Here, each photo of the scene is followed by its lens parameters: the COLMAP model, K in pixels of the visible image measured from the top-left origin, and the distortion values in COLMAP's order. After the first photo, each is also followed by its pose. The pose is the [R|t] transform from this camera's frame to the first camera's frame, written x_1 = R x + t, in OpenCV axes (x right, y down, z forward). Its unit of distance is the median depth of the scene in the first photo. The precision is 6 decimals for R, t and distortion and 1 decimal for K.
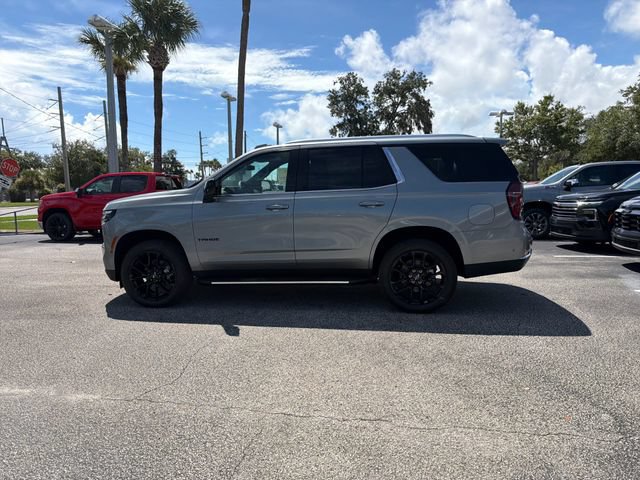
lens RADIAL K [[454.3, 0, 314.3], [0, 454.3, 244.5], [0, 0, 1]] dist [0.035772, -0.043856]
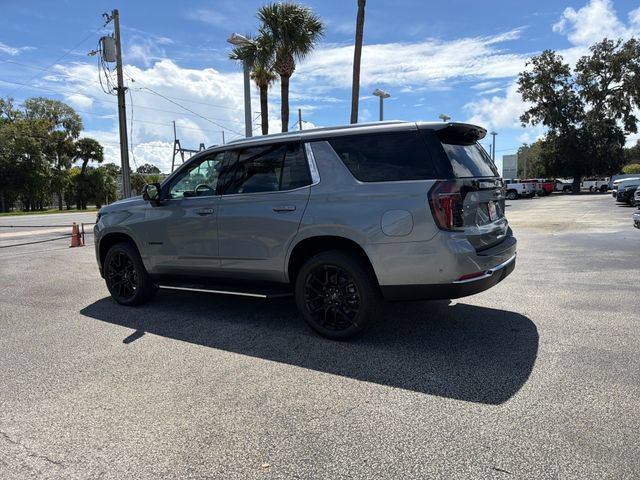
lens RADIAL K [[454.3, 0, 315.1], [0, 454.3, 239.7], [0, 0, 1]] dist [0.035772, -0.043856]
pose [[0.912769, 0.026035, -0.407646, 0.390327], [-0.027290, 0.999624, 0.002735, -0.024688], [0.407564, 0.008629, 0.913136, 0.167253]]
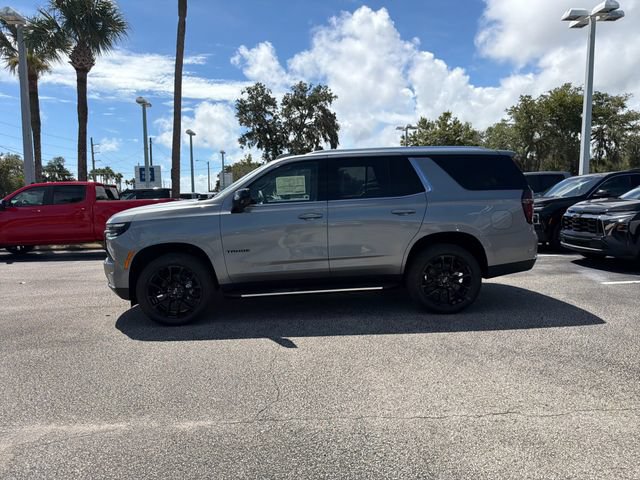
lens RADIAL K [[454.3, 0, 315.7], [0, 454.3, 244.0], [0, 0, 1]] dist [0.035772, -0.043856]
pose [[0.976456, -0.029834, 0.213642, -0.215286], [0.034469, 0.999244, -0.018005, -0.002343], [-0.212943, 0.024945, 0.976746, 0.017867]]
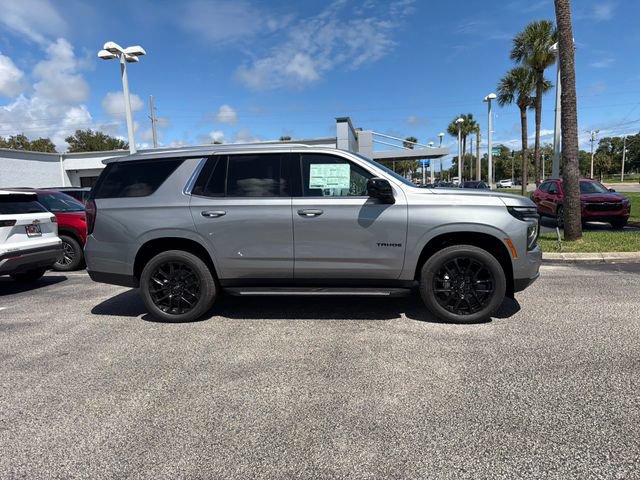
lens RADIAL K [[454.3, 0, 316.1], [0, 454.3, 240.9], [0, 0, 1]] dist [0.035772, -0.043856]
pose [[-0.997766, 0.061690, -0.025628, -0.004079], [0.054117, 0.971376, 0.231303, -0.220917], [0.039164, 0.229399, -0.972544, 1.733215]]
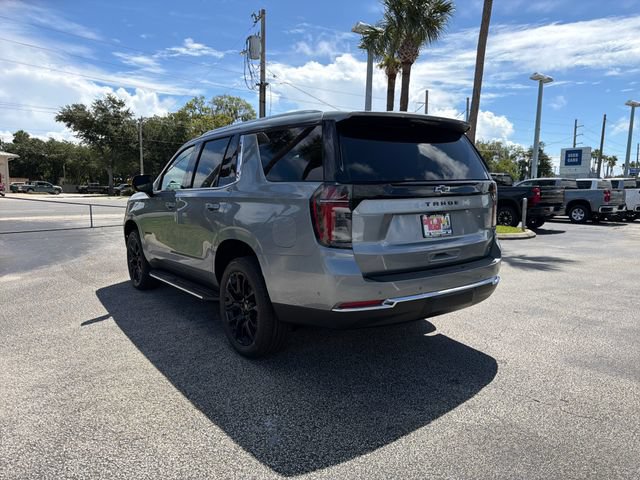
lens RADIAL K [[454.3, 0, 314.8], [0, 454.3, 243.8], [0, 0, 1]] dist [0.035772, -0.043856]
pose [[0.709799, 0.105752, -0.696421, 0.600746], [-0.098759, 0.993841, 0.050259, -0.059746], [0.697447, 0.033104, 0.715871, 0.397544]]
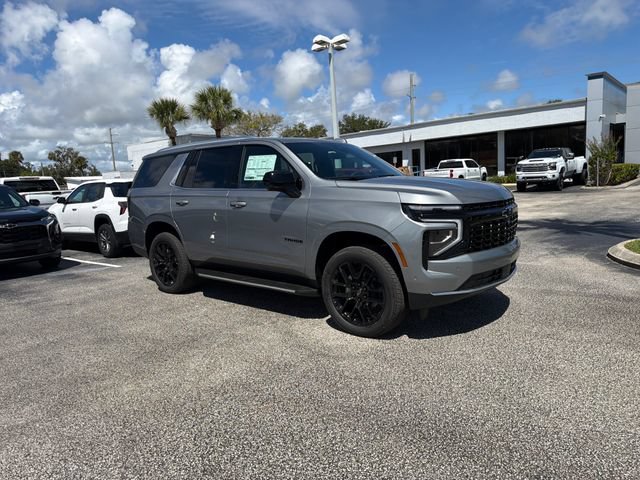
lens RADIAL K [[454.3, 0, 315.9], [0, 454.3, 241.9], [0, 0, 1]] dist [0.035772, -0.043856]
pose [[-0.851932, -0.006915, 0.523607, -0.505922], [0.134045, 0.963718, 0.230824, -0.194120], [-0.506206, 0.266833, -0.820095, 1.587451]]
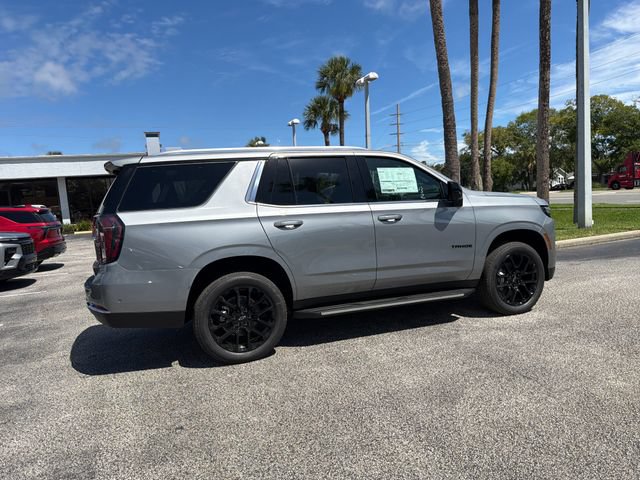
lens RADIAL K [[454.3, 0, 316.0], [0, 454.3, 239.8], [0, 0, 1]] dist [0.035772, -0.043856]
pose [[-0.868218, 0.118060, -0.481932, 0.405690], [0.020303, 0.978920, 0.203231, -0.207622], [0.495767, 0.166664, -0.852314, 1.555782]]
